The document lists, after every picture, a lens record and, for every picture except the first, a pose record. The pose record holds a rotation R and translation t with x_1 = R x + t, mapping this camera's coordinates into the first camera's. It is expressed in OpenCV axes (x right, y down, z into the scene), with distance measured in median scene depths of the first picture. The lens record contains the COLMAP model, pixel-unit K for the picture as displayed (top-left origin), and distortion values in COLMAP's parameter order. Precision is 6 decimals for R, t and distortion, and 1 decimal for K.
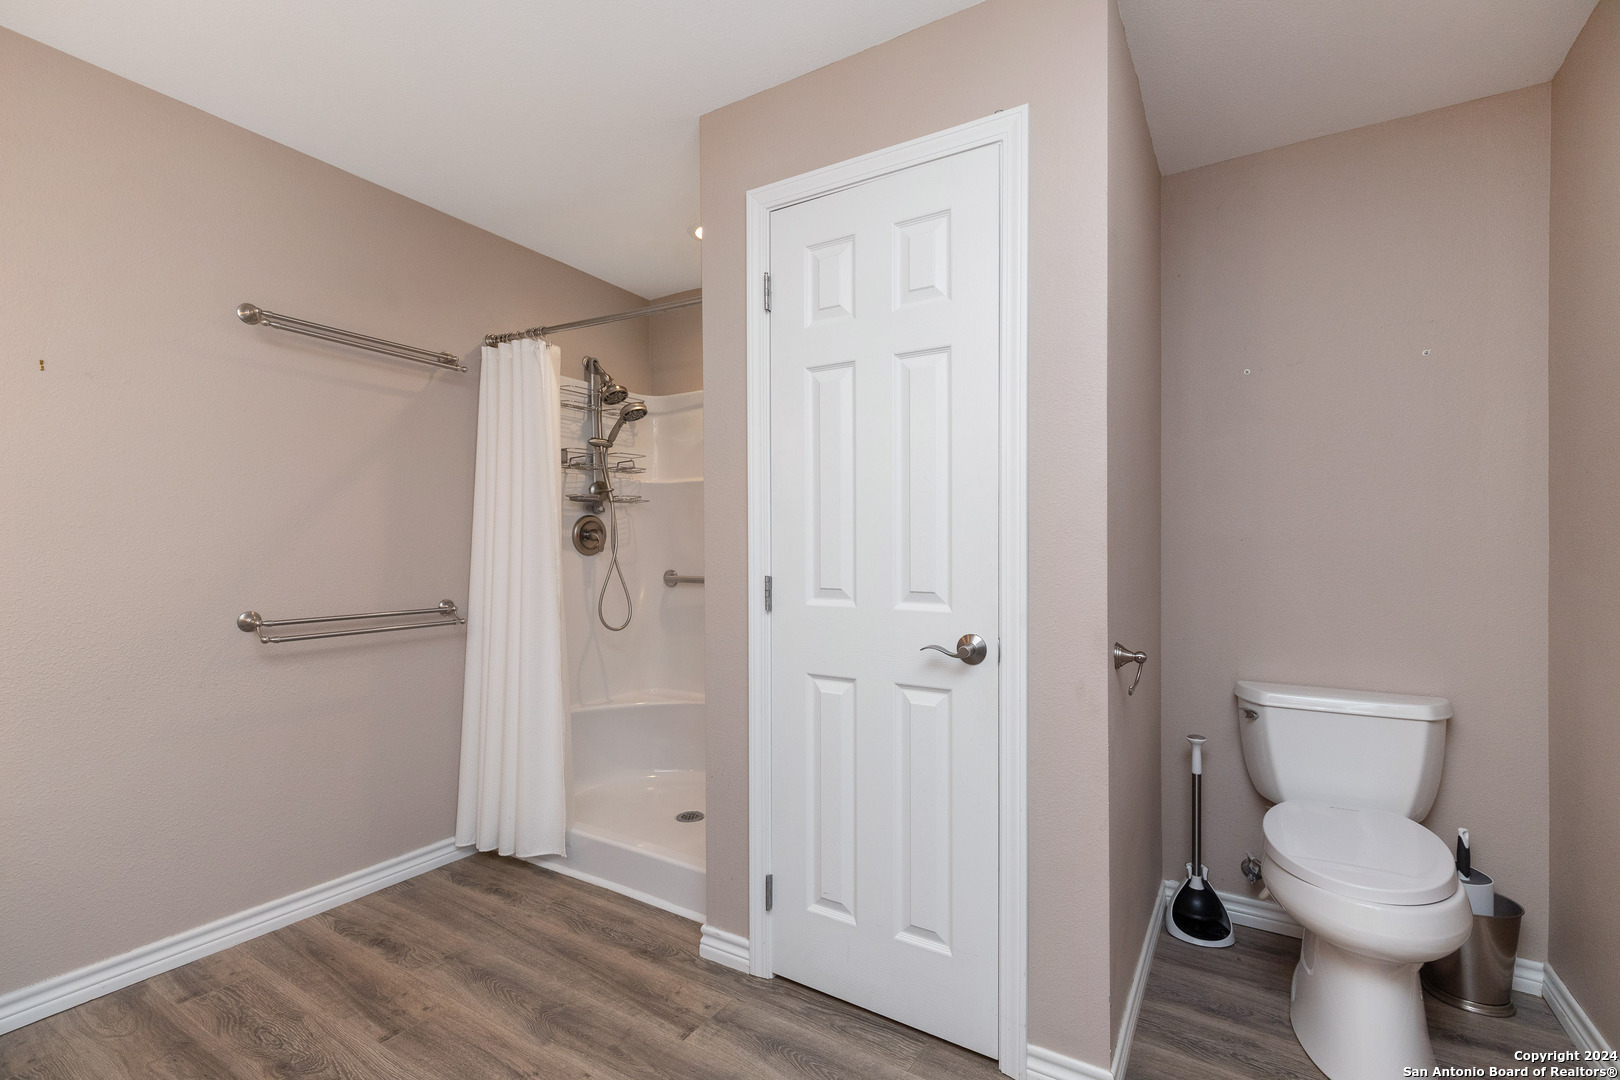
lens RADIAL K [[749.1, 0, 808.4], [0, 749.1, 532.6], [0, 0, 1]] dist [0.010576, -0.000824]
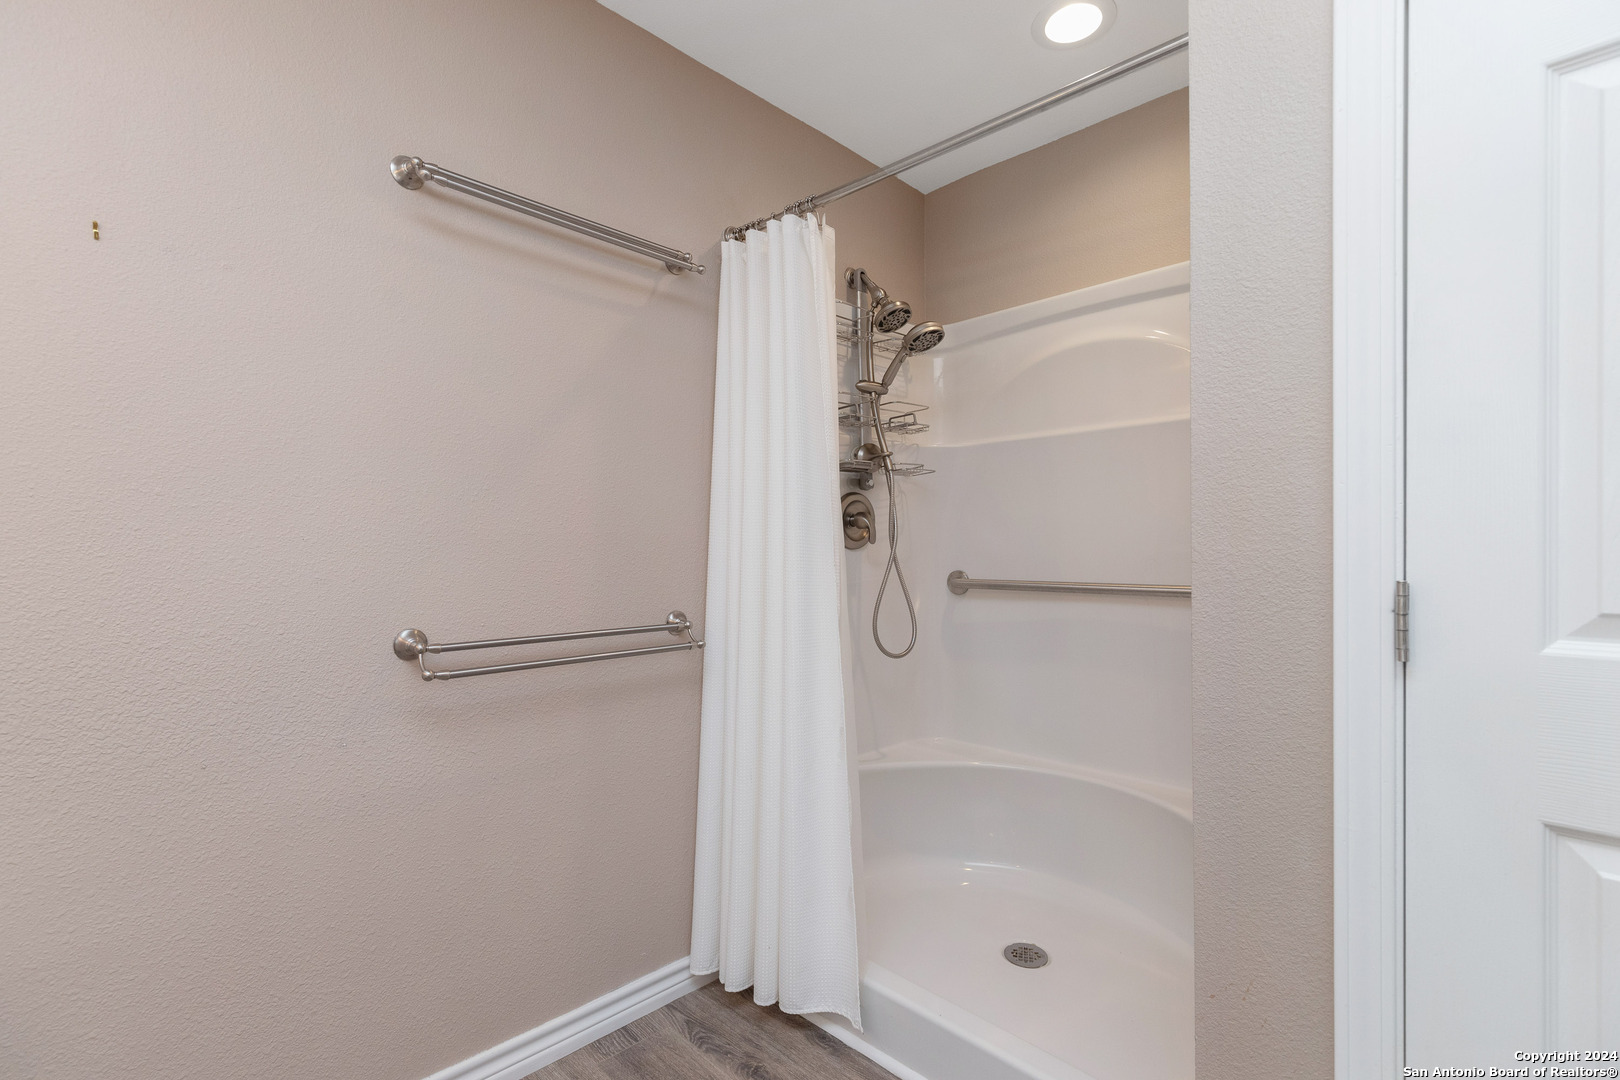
lens RADIAL K [[749.1, 0, 808.4], [0, 749.1, 532.6], [0, 0, 1]] dist [0.010576, -0.000824]
pose [[0.975128, -0.005258, -0.221581, -0.207263], [0.004698, 0.999984, -0.003056, 0.019700], [0.221593, 0.001939, 0.975137, 0.350725]]
